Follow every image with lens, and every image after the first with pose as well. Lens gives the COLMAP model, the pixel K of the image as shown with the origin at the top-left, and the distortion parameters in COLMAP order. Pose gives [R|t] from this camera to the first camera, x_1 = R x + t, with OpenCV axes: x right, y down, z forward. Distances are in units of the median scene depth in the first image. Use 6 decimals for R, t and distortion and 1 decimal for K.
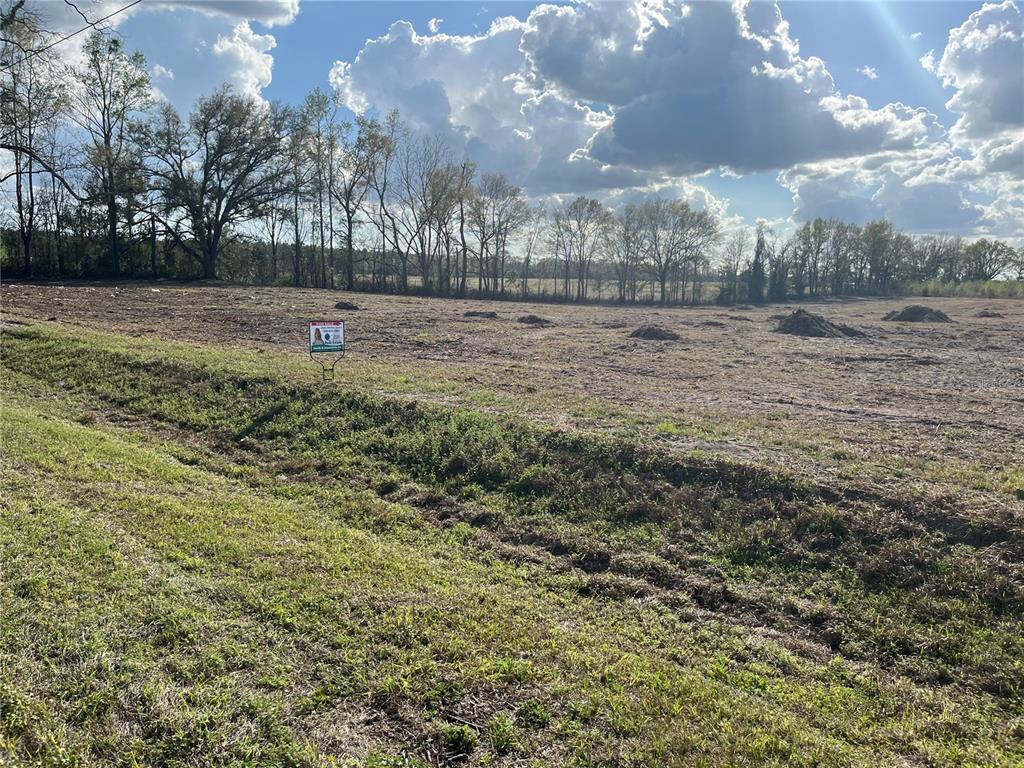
lens RADIAL K [[786.3, 0, 514.9], [0, 786.3, 388.9], [0, 0, 1]] dist [0.063052, -0.089181]
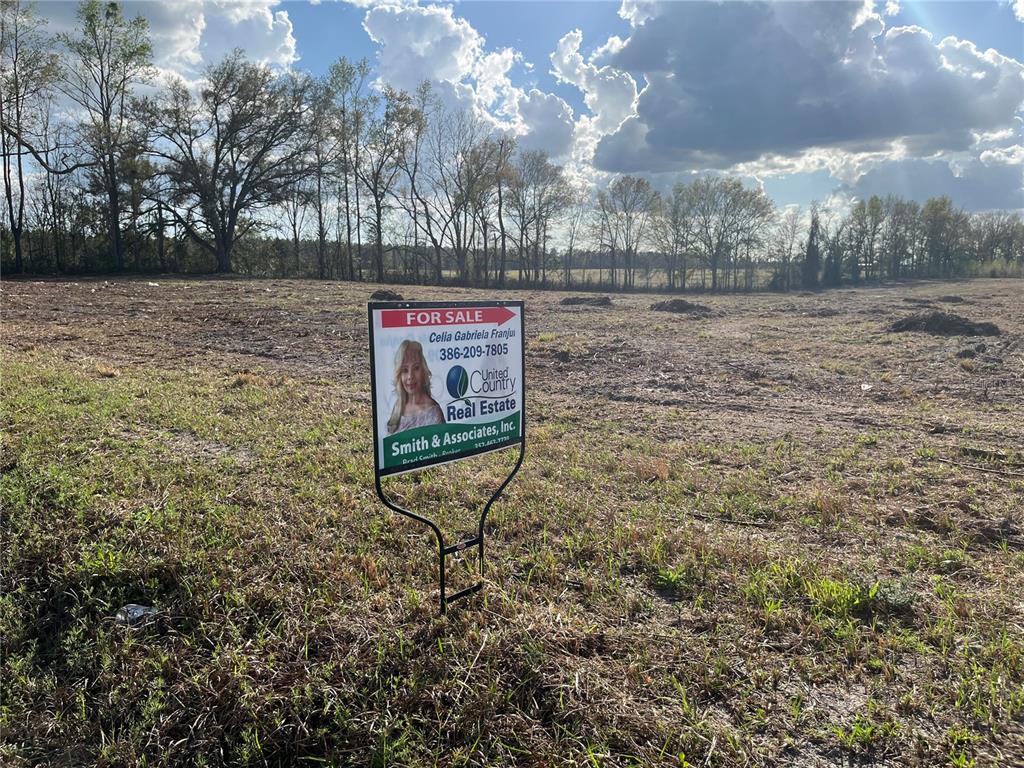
lens RADIAL K [[786.3, 0, 514.9], [0, 786.3, 388.9], [0, 0, 1]] dist [0.063052, -0.089181]
pose [[0.999307, -0.017301, -0.032947, -0.020979], [0.017590, 0.999809, 0.008490, -0.006384], [0.032794, -0.009064, 0.999421, 0.077948]]
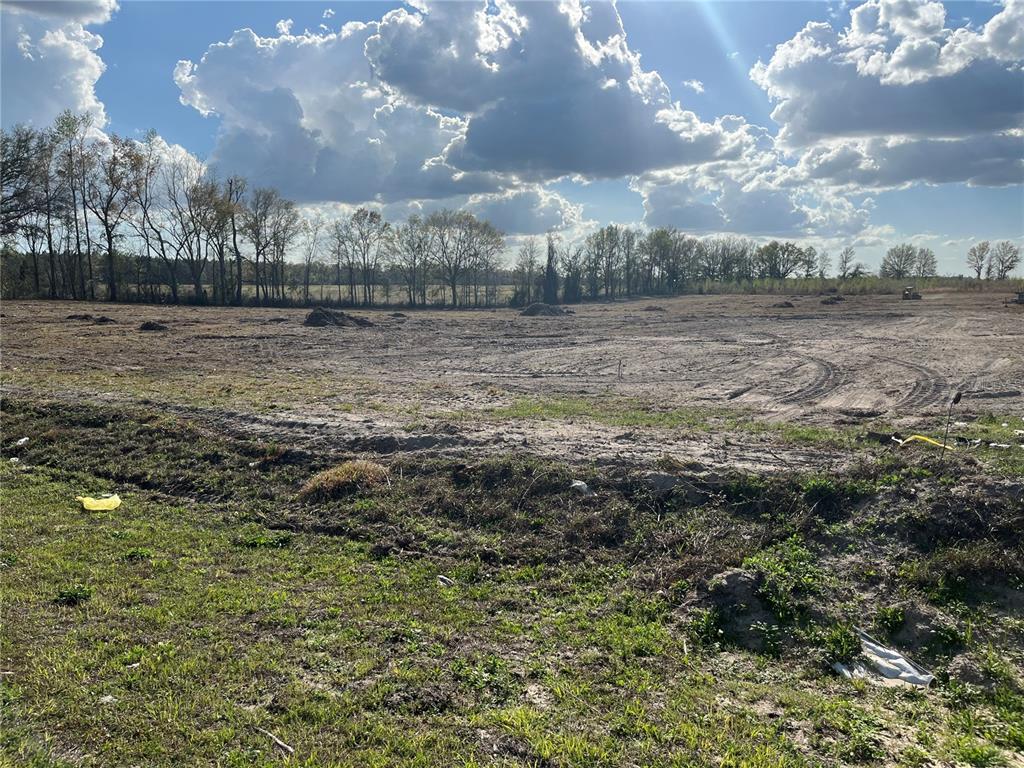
lens RADIAL K [[786.3, 0, 514.9], [0, 786.3, 388.9], [0, 0, 1]] dist [0.063052, -0.089181]
pose [[0.985553, -0.044159, 0.163511, 0.105904], [0.045250, 0.998971, -0.002951, 0.013696], [-0.163213, 0.010307, 0.986537, -0.091485]]
